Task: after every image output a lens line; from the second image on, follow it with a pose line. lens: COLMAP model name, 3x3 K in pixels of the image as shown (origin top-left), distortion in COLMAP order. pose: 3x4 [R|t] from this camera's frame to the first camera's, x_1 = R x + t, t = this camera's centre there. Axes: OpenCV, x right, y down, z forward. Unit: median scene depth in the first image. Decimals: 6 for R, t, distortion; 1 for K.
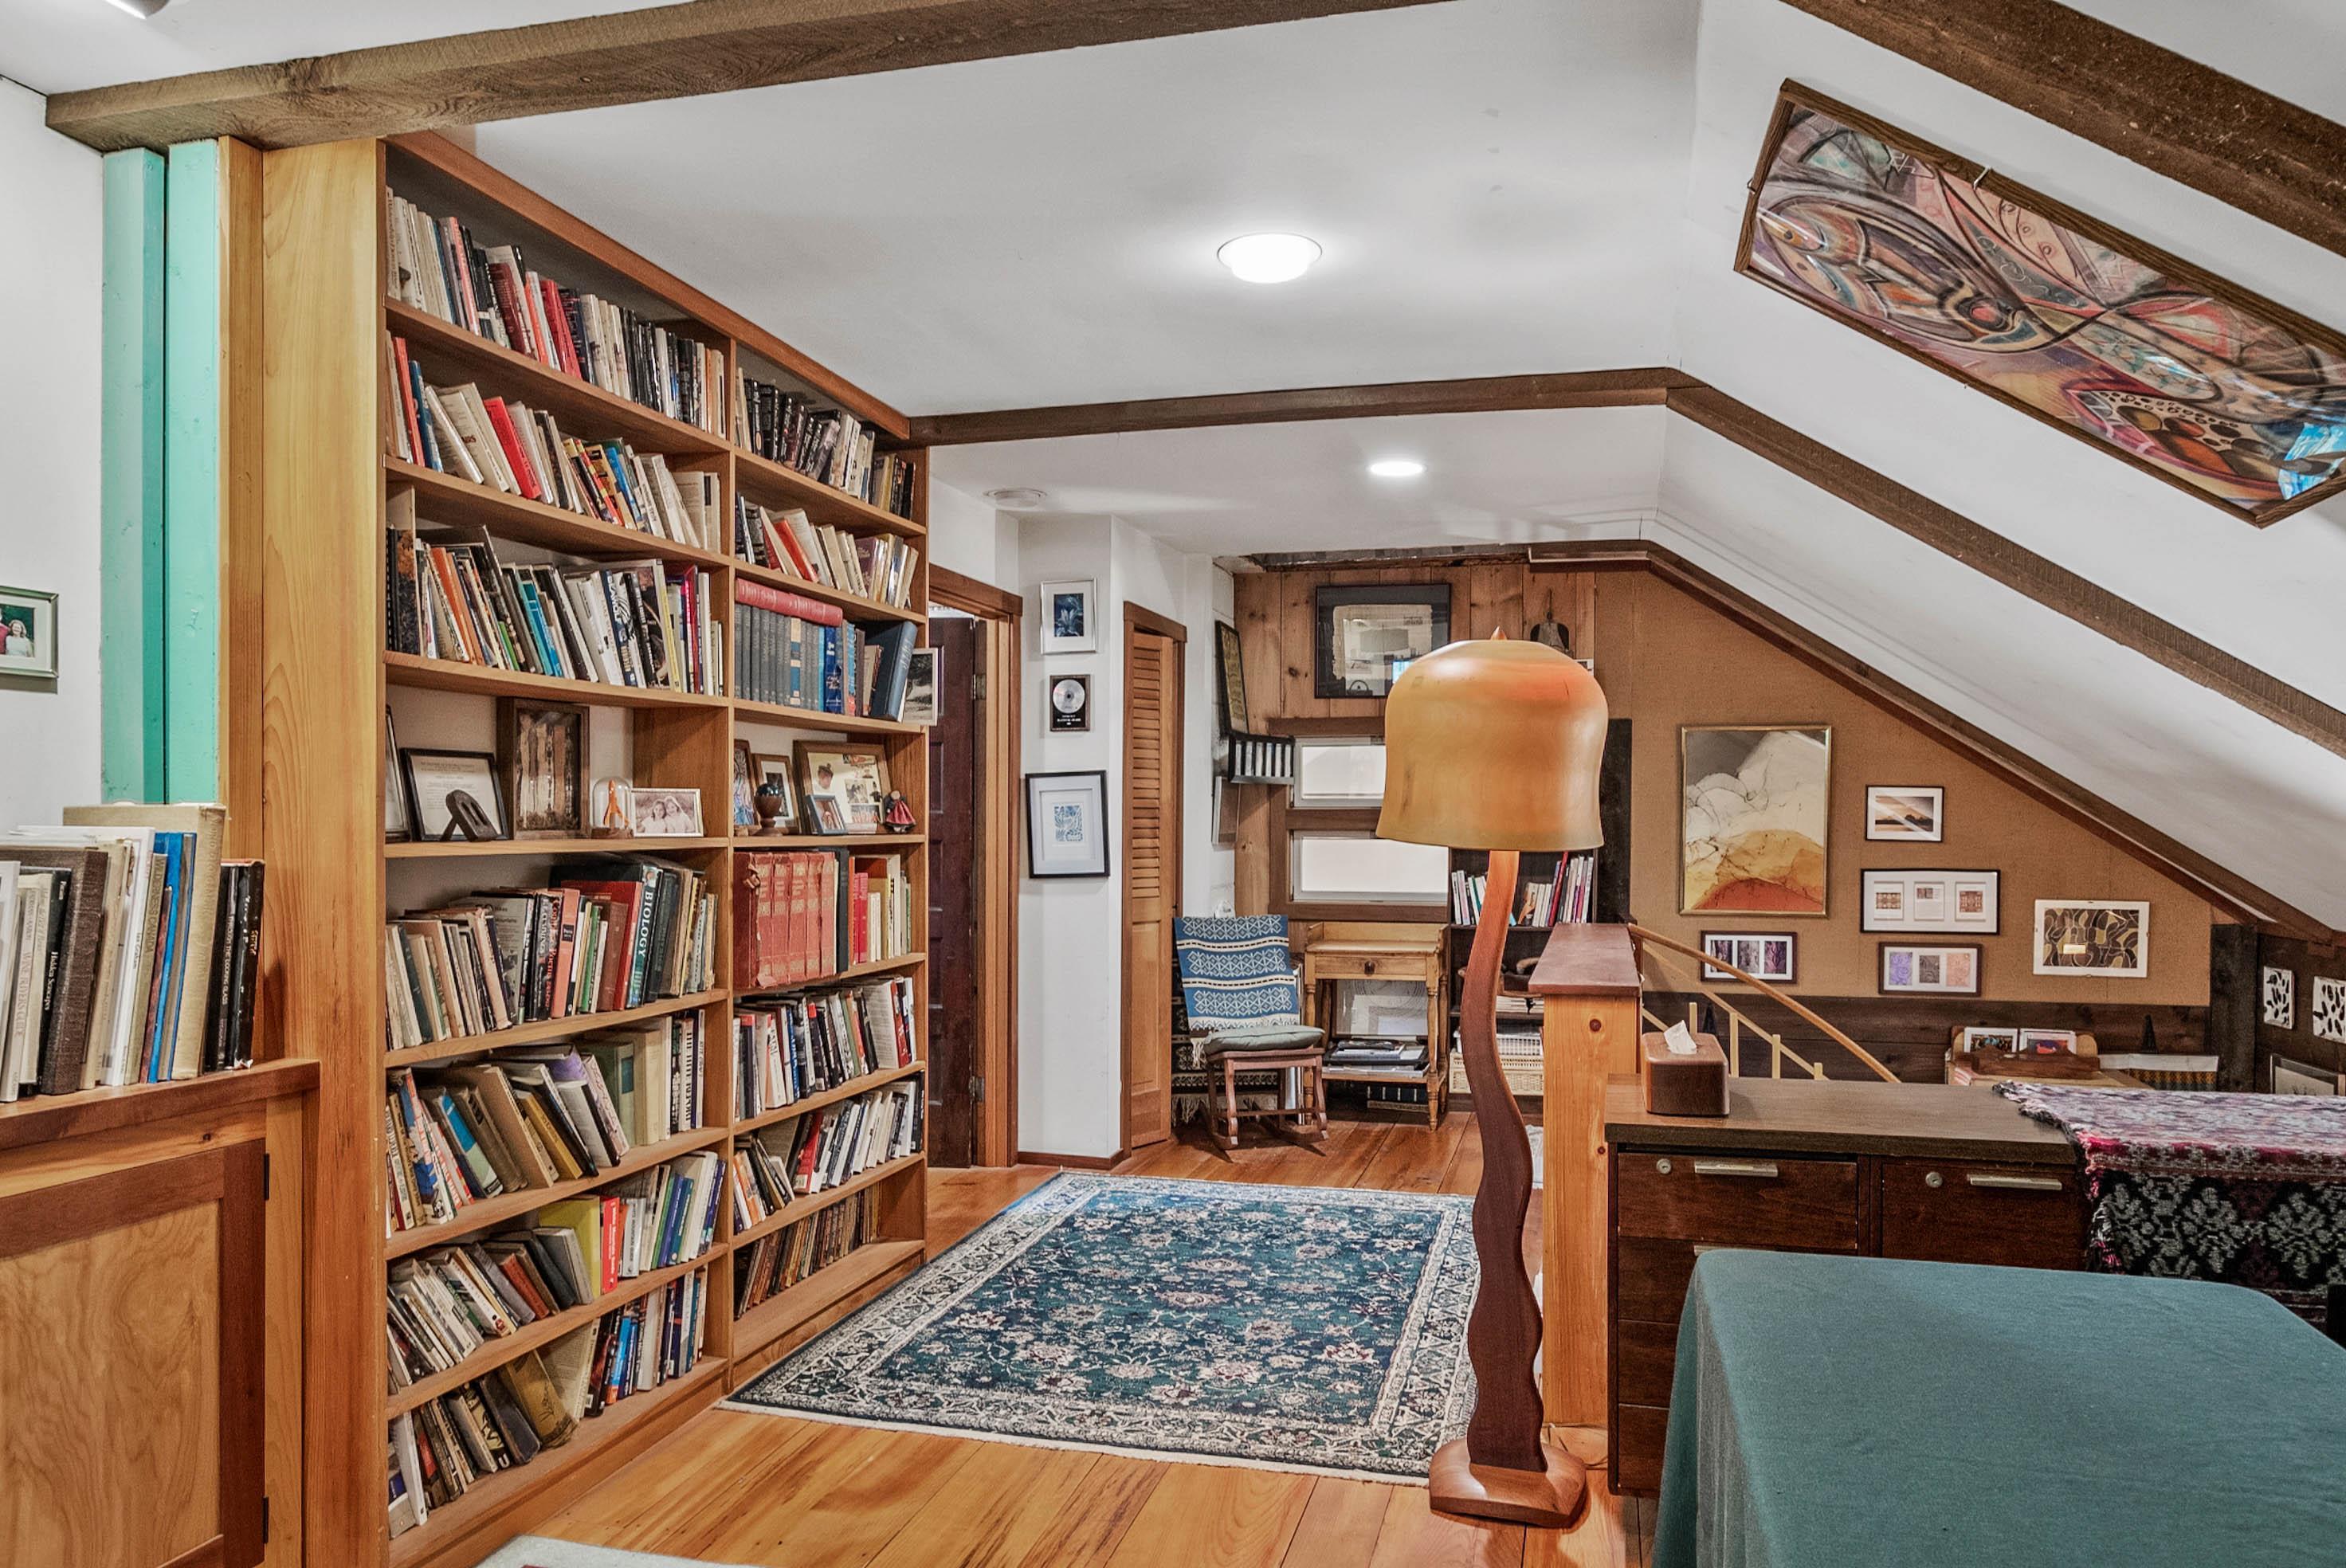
lens RADIAL K [[1499.9, 0, 1177.9], [0, 1499.9, 806.7], [0, 0, 1]] dist [-0.000048, -0.000315]
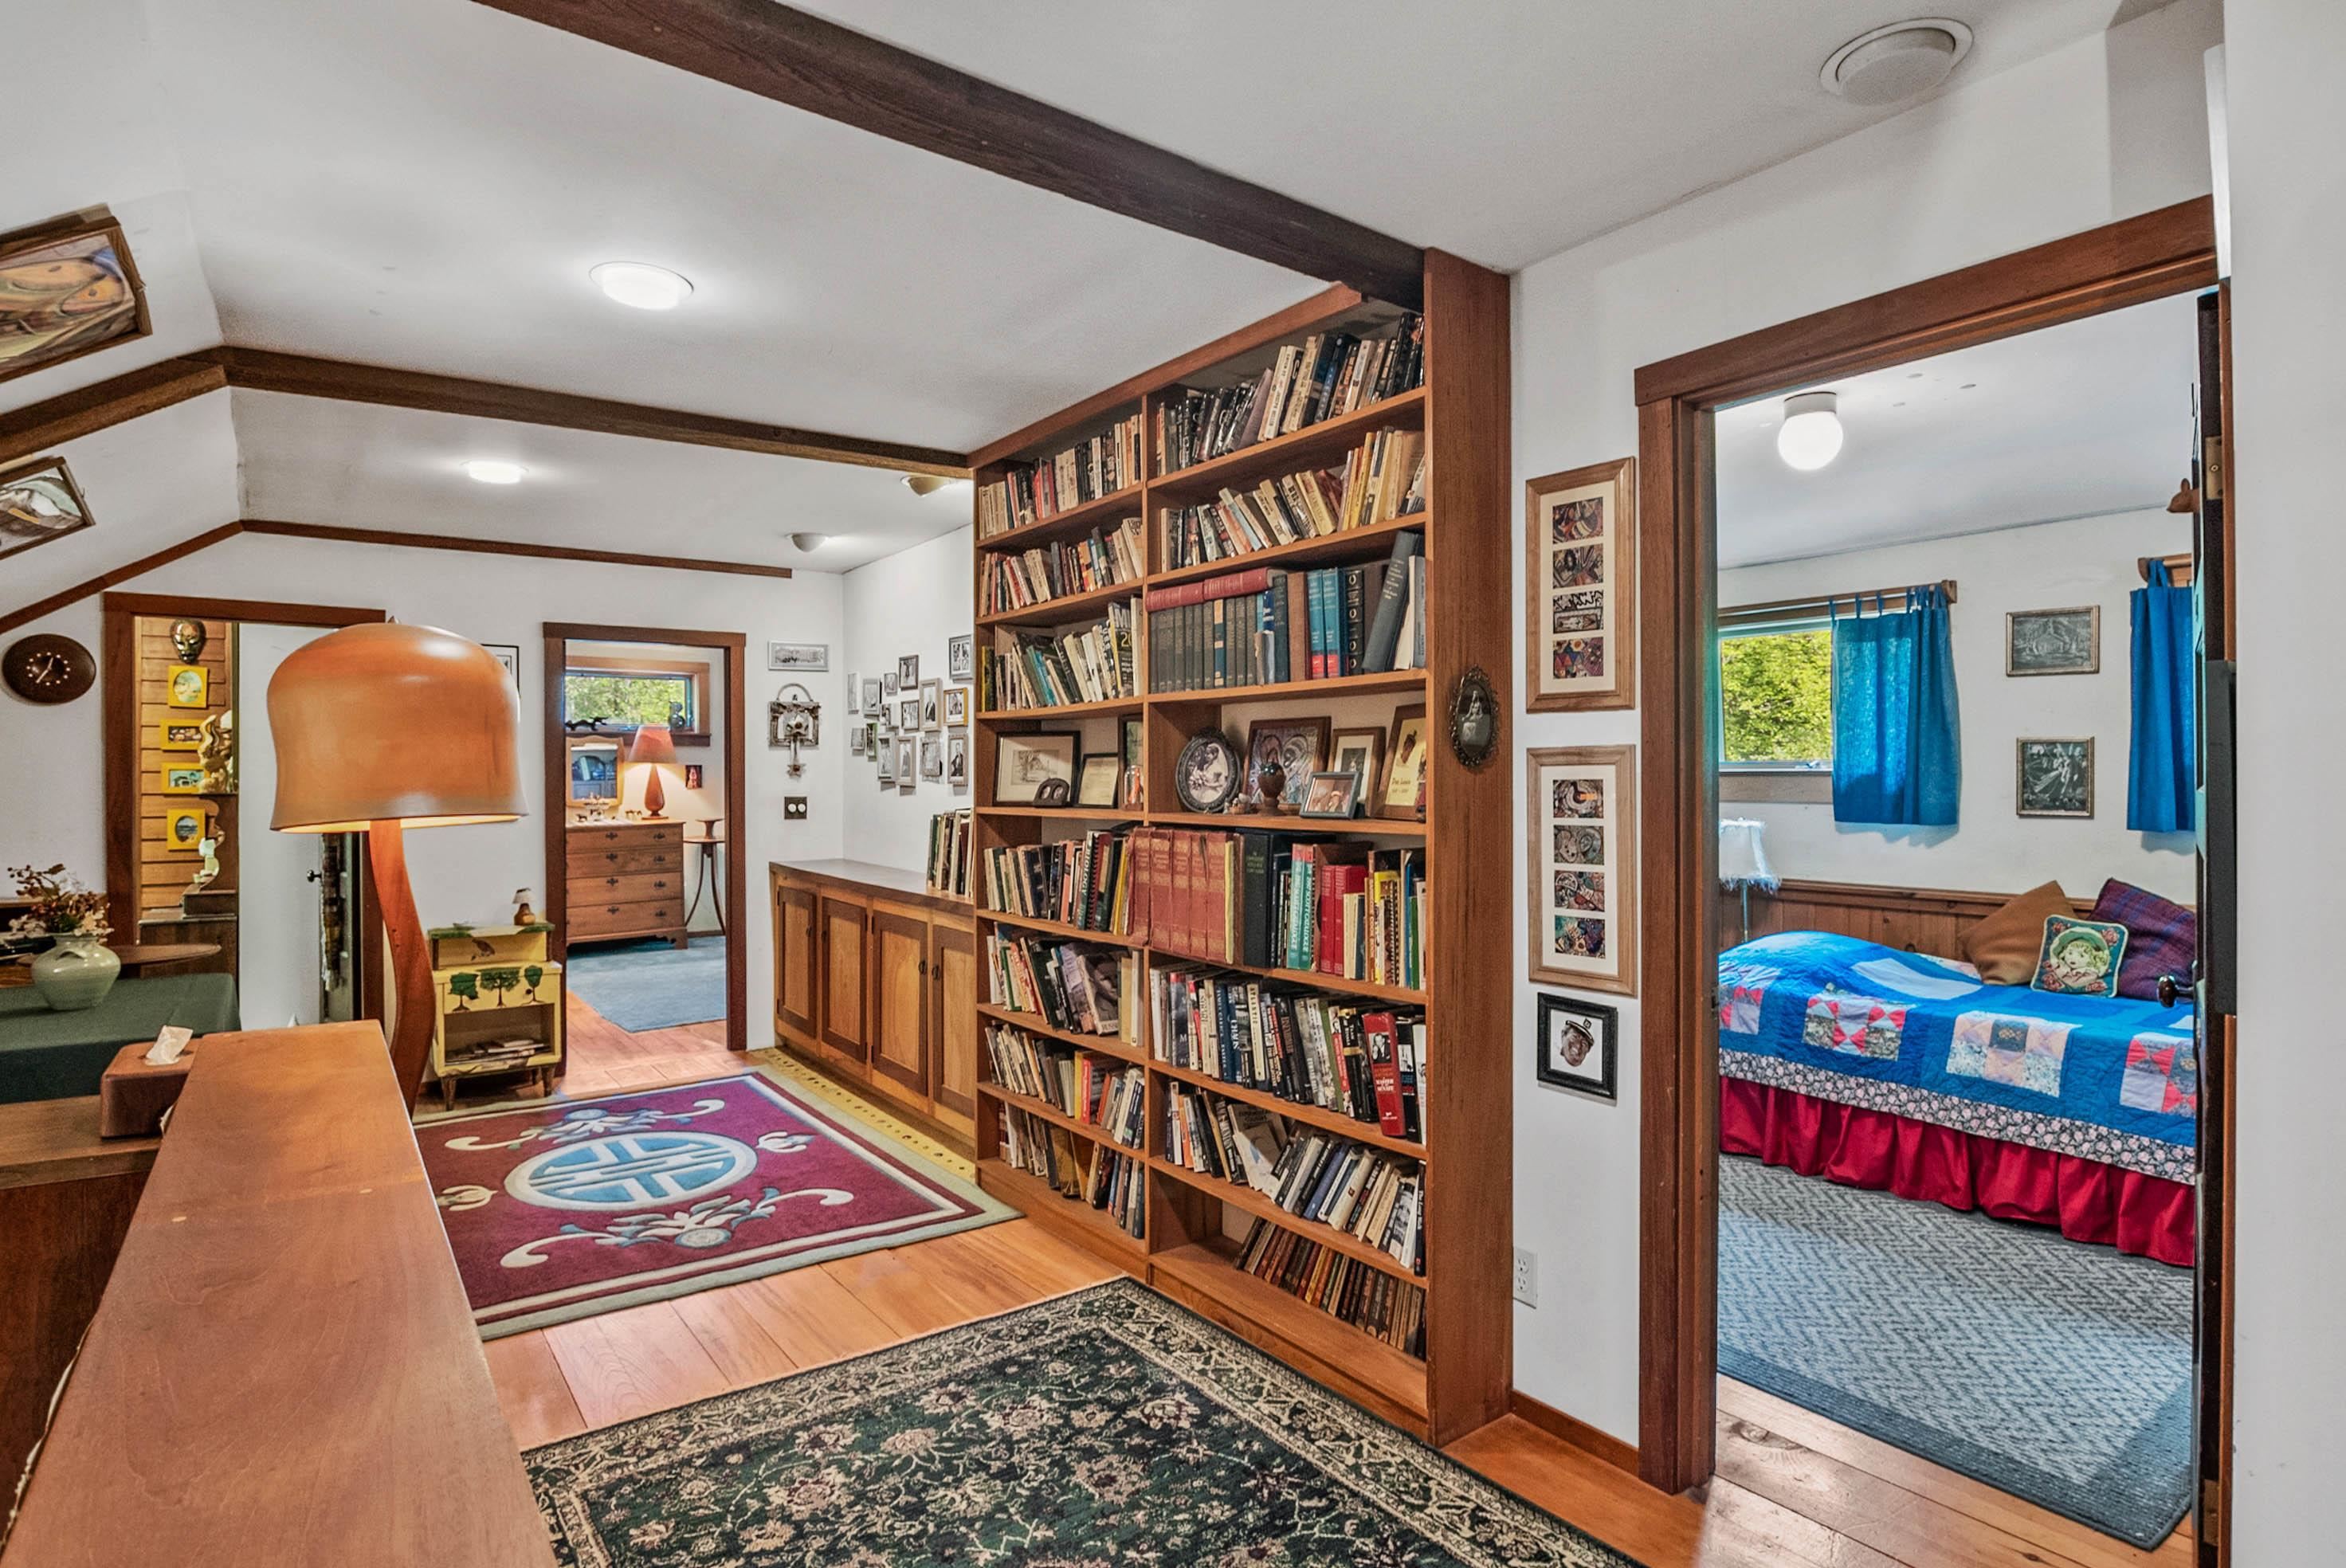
lens RADIAL K [[1198.2, 0, 1175.1], [0, 1198.2, 769.8], [0, 0, 1]] dist [-0.026947, -0.000856]
pose [[-0.611334, -0.015054, -0.791229, 0.411800], [0.001349, 0.999798, -0.020065, 0.005226], [0.791371, -0.013334, -0.611190, 1.508602]]
